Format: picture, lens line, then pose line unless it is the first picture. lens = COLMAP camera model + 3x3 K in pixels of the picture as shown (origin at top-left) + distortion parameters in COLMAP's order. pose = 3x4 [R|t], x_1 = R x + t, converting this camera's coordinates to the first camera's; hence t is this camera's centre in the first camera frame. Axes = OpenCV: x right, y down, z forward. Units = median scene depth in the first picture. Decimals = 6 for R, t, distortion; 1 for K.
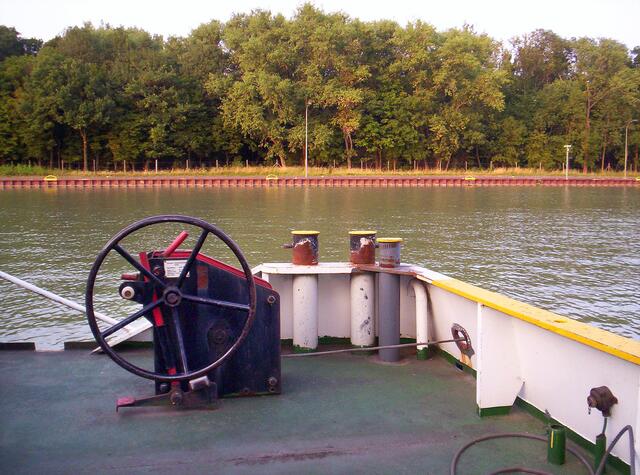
lens RADIAL K [[746.0, 0, 320.0], [0, 746.0, 237.5], [0, 0, 1]] dist [-0.004338, -0.233899]
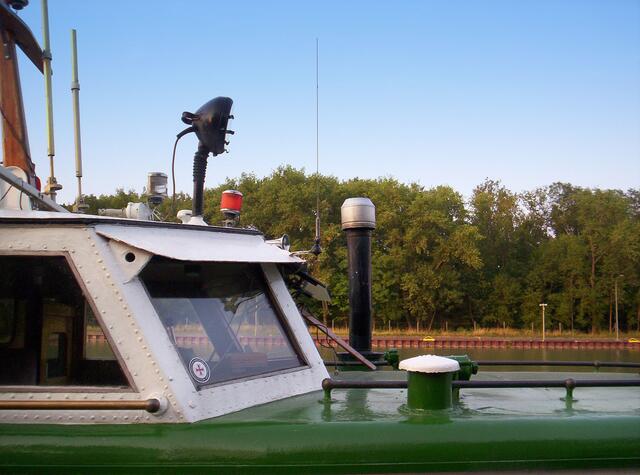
lens RADIAL K [[746.0, 0, 320.0], [0, 746.0, 237.5], [0, 0, 1]] dist [-0.004338, -0.233899]
pose [[0.973544, -0.020151, -0.227609, 0.265135], [-0.028844, 0.977298, -0.209897, -0.003034], [0.226672, 0.210909, 0.950861, 0.042263]]
